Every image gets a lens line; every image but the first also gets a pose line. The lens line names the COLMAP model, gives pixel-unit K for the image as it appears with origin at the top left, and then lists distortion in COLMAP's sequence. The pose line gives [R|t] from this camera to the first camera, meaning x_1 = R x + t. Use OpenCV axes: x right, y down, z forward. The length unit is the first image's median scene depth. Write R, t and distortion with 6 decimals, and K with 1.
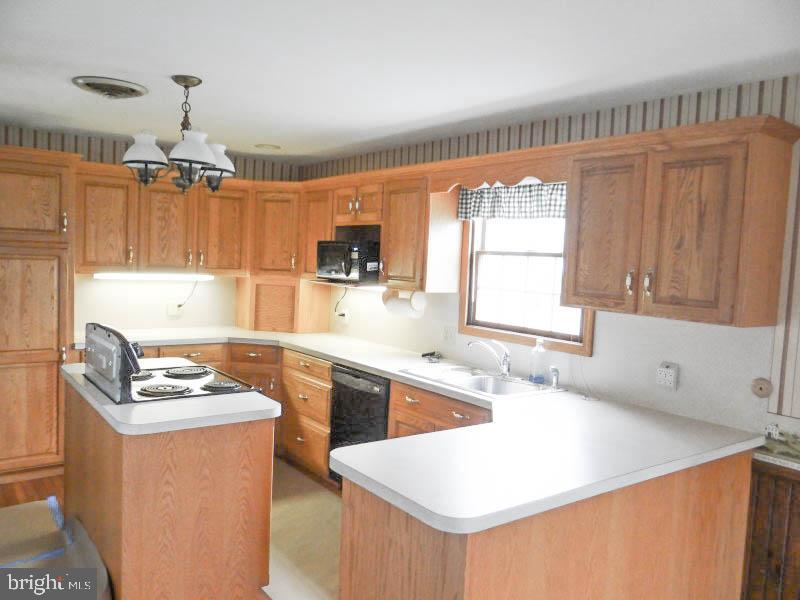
lens RADIAL K [[622.5, 0, 398.2], [0, 622.5, 302.0], [0, 0, 1]] dist [-0.002943, -0.008400]
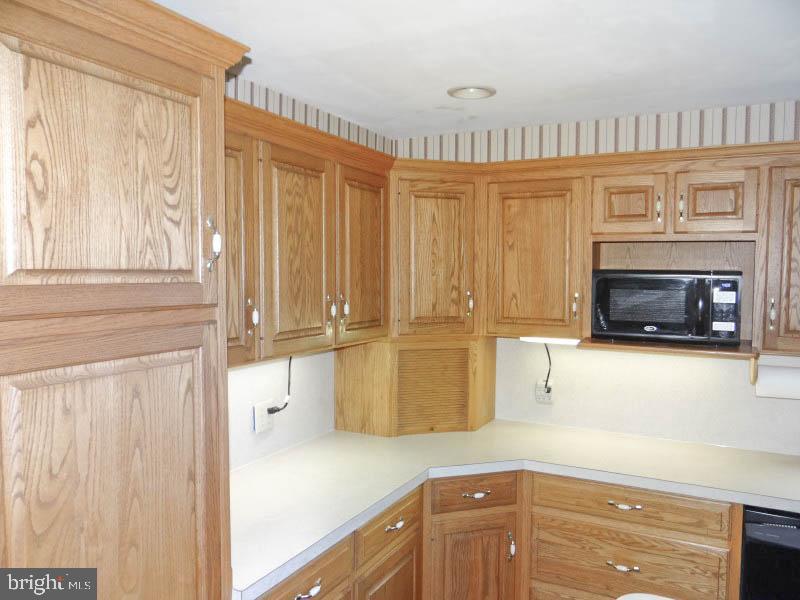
lens RADIAL K [[622.5, 0, 400.0], [0, 622.5, 299.7], [0, 0, 1]] dist [-0.002943, -0.008400]
pose [[0.906988, -0.051985, 0.417935, -0.526125], [0.056965, 0.998376, 0.000558, -0.083644], [-0.417285, 0.023302, 0.908477, 0.588814]]
